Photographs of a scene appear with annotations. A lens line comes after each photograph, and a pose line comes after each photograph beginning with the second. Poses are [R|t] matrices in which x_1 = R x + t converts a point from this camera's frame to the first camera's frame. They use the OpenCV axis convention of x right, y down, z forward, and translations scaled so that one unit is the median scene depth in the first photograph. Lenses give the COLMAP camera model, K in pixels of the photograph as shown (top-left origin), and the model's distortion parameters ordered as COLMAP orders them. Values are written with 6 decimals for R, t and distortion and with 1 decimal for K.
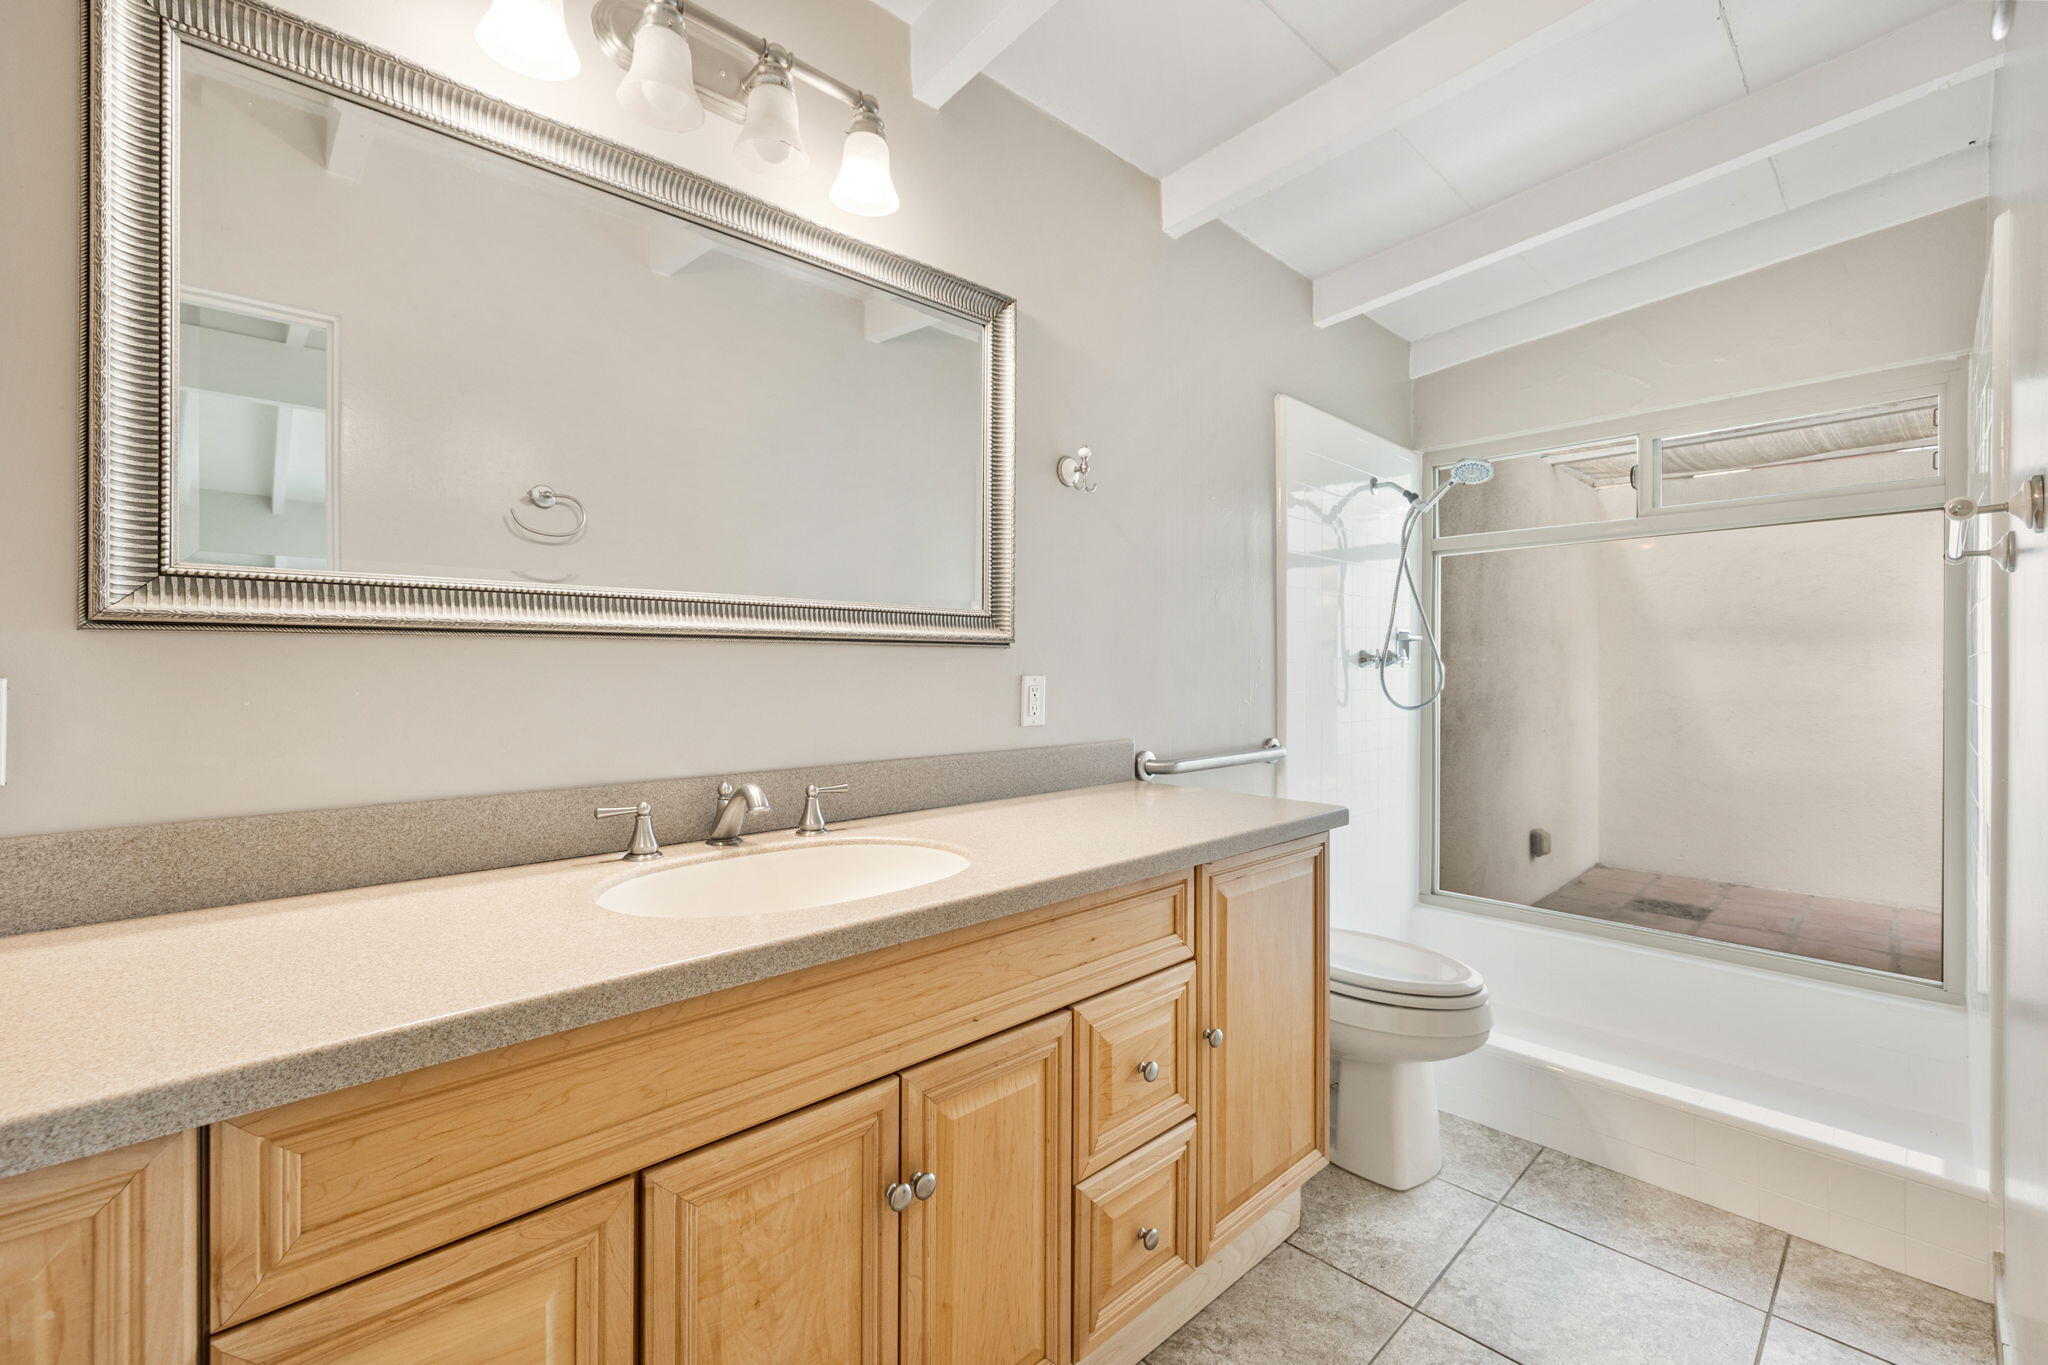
lens RADIAL K [[867.4, 0, 1027.7], [0, 867.4, 671.4], [0, 0, 1]] dist [0.001385, 0.001003]
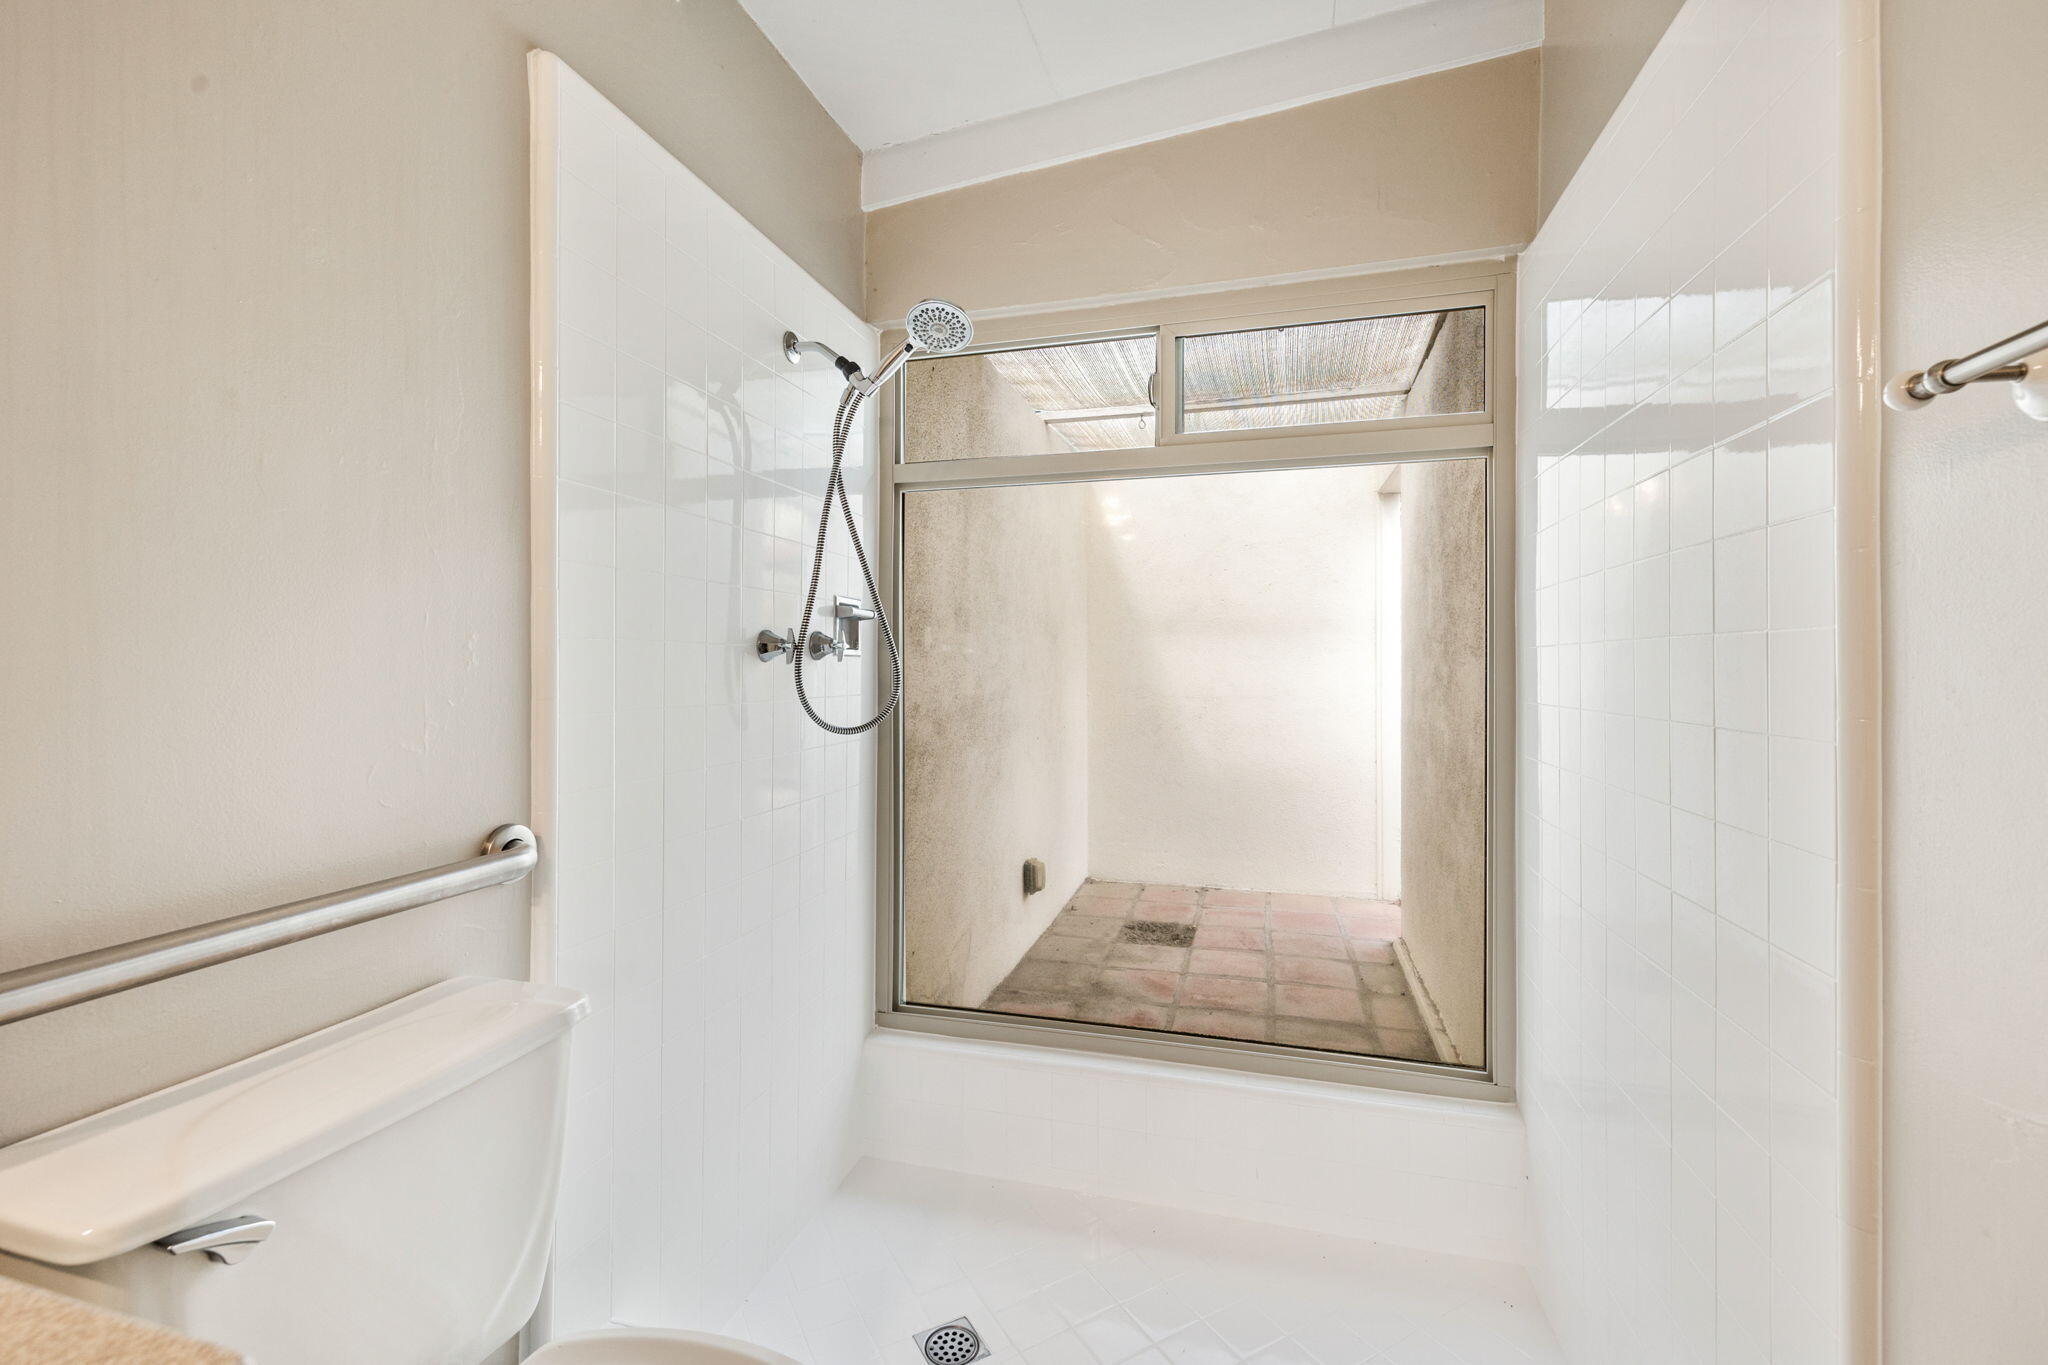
lens RADIAL K [[867.4, 0, 1025.7], [0, 867.4, 669.7], [0, 0, 1]] dist [0.001385, 0.001003]
pose [[0.862683, -0.004259, 0.505727, 0.228801], [0.001225, 0.999979, 0.006330, -0.002379], [-0.505743, -0.004841, 0.862671, 0.400569]]
